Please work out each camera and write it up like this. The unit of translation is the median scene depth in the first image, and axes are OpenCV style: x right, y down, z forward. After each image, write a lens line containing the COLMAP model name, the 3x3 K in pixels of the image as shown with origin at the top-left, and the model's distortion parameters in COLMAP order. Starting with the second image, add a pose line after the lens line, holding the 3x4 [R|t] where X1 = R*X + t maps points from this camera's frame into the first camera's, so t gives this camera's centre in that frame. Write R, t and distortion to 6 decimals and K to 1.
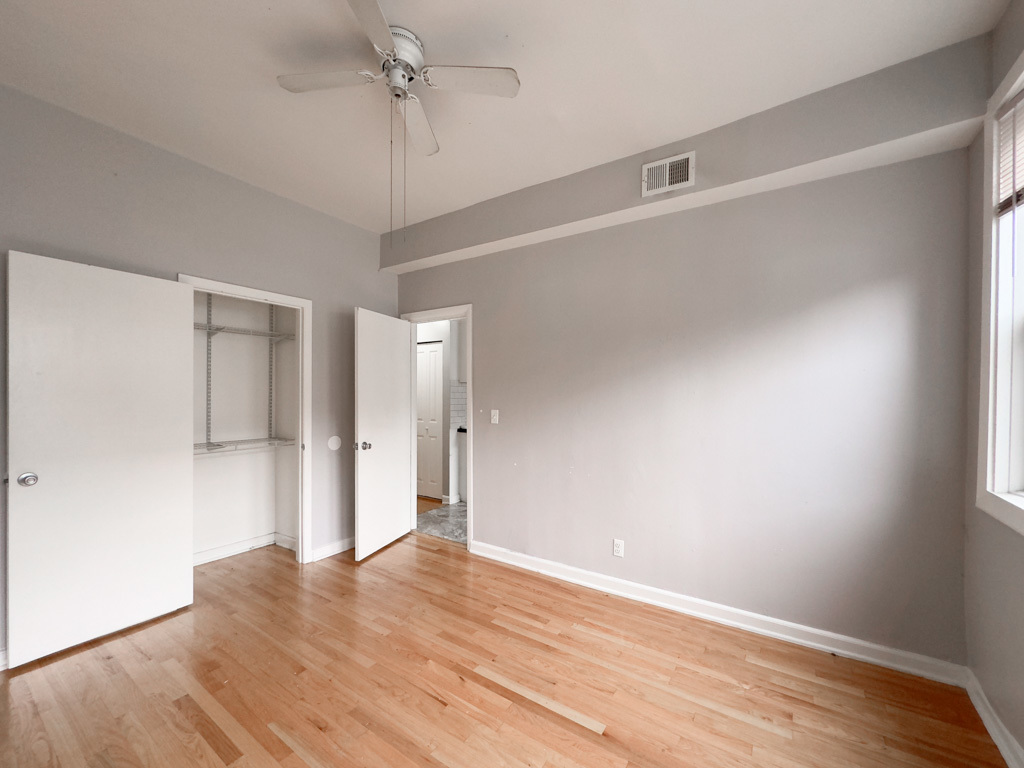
lens RADIAL K [[418.1, 0, 511.9], [0, 418.1, 394.4], [0, 0, 1]] dist [-0.000285, -0.000019]
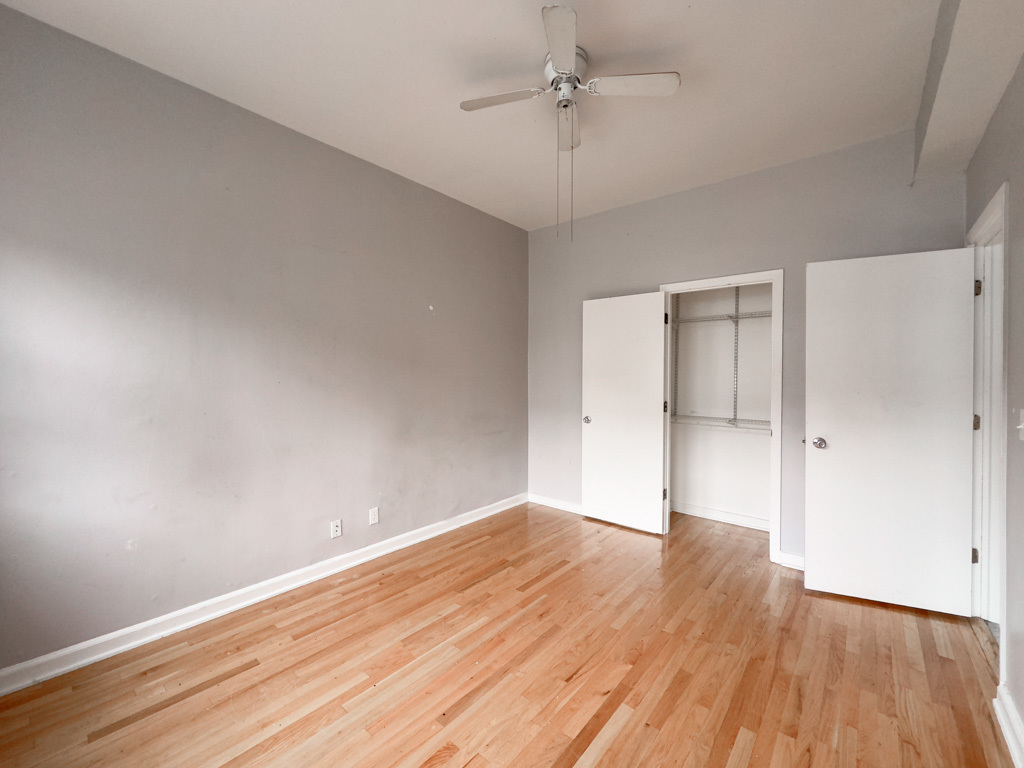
lens RADIAL K [[412.9, 0, 510.0], [0, 412.9, 381.7], [0, 0, 1]] dist [-0.001140, -0.000261]
pose [[-0.117878, 0.011306, -0.992964, 0.723054], [-0.004220, 0.999920, 0.011886, 0.007110], [0.993019, 0.005591, -0.117821, 0.841247]]
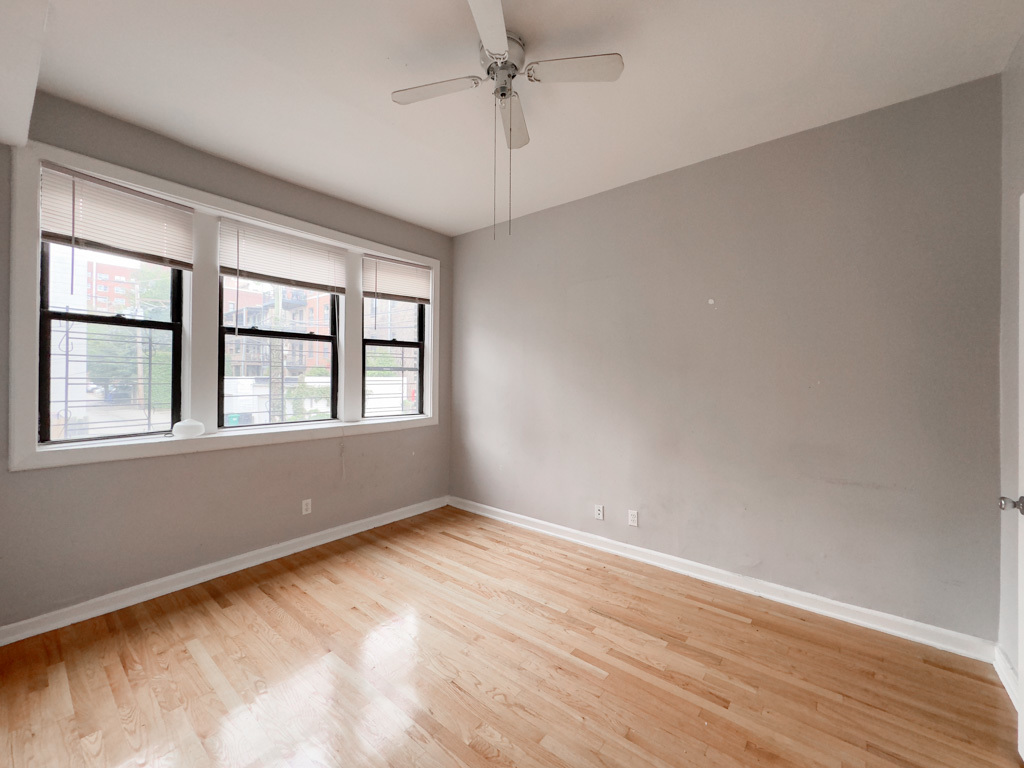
lens RADIAL K [[410.4, 0, 515.0], [0, 410.4, 378.5], [0, 0, 1]] dist [-0.001033, -0.000047]
pose [[-0.997418, -0.015770, 0.070063, -0.319000], [-0.015467, 0.999869, 0.004866, -0.010450], [-0.070131, 0.003770, -0.997531, 1.714717]]
